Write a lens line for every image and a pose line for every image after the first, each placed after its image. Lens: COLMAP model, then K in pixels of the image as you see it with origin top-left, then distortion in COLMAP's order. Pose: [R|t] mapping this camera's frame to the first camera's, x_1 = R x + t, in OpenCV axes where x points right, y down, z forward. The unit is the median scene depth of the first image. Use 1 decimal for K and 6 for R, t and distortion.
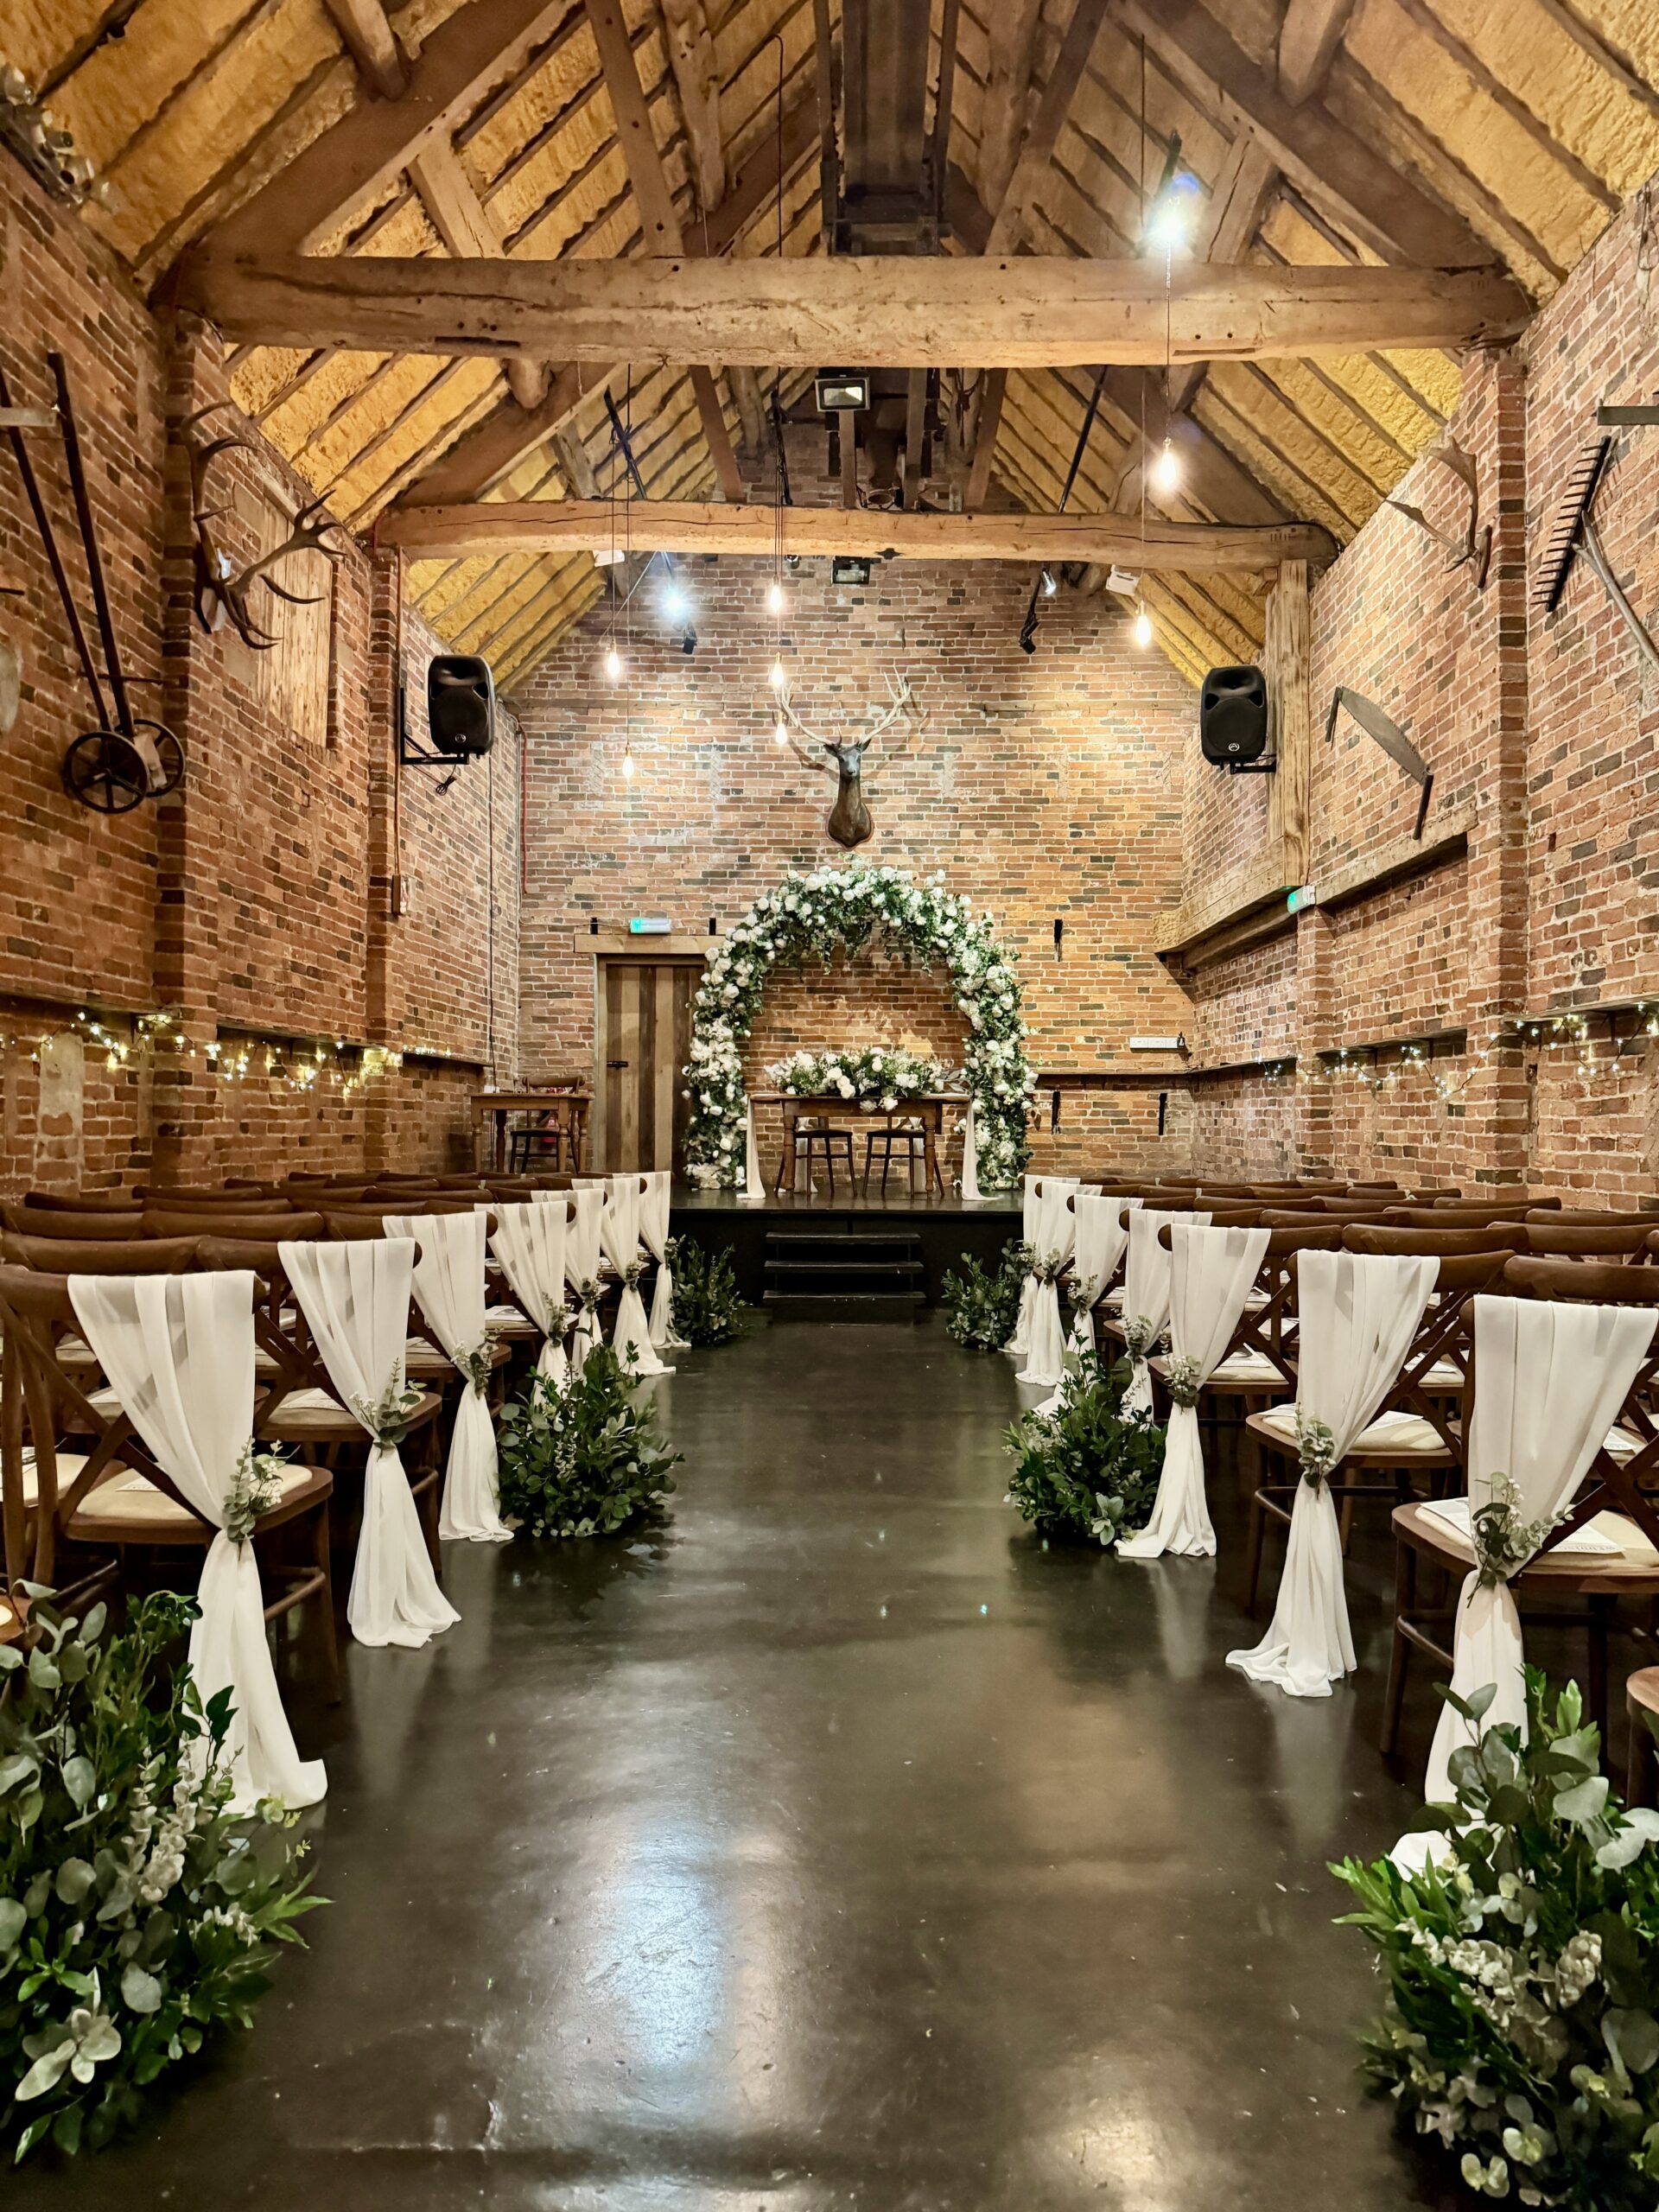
lens RADIAL K [[1610.0, 0, 820.5], [0, 1610.0, 1111.1], [0, 0, 1]] dist [0.095645, -0.101757]
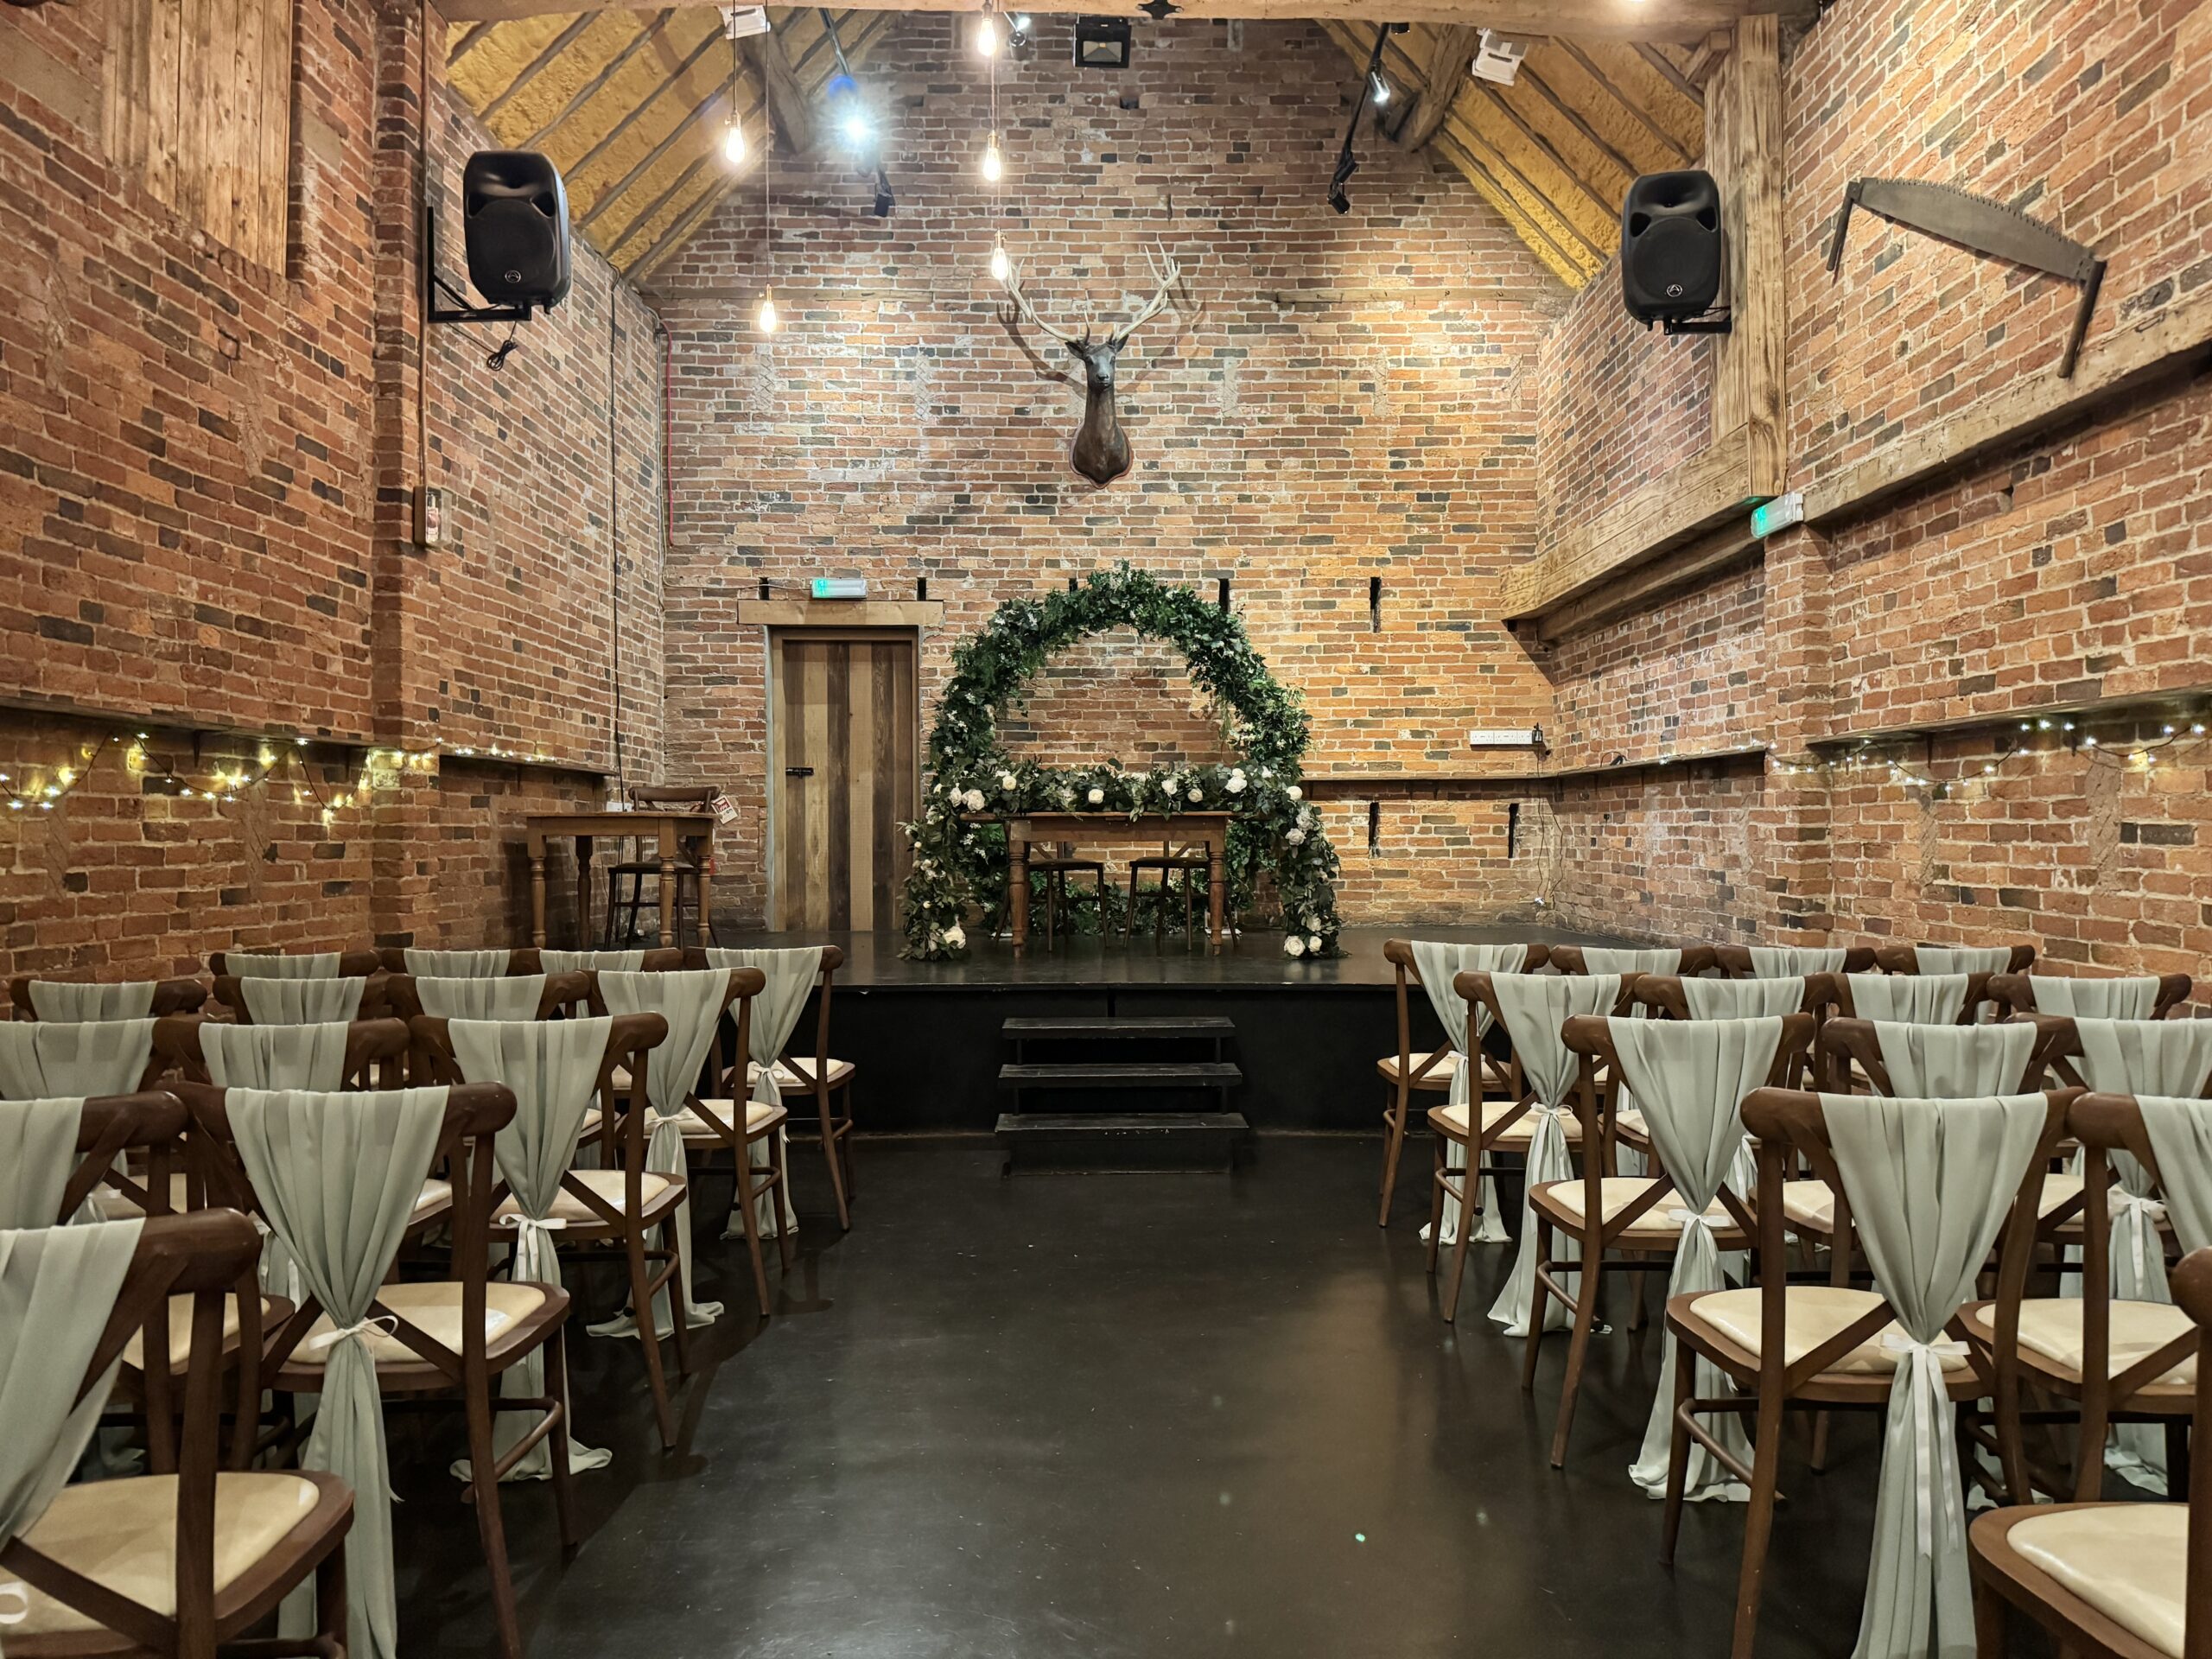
lens RADIAL K [[1610.0, 0, 1099.5], [0, 1610.0, 829.7], [0, 0, 1]] dist [0.095645, -0.101757]
pose [[0.999752, -0.008974, 0.020369, 0.000454], [0.008849, 0.999941, 0.006235, -0.005178], [-0.020424, -0.006053, 0.999773, 0.239177]]
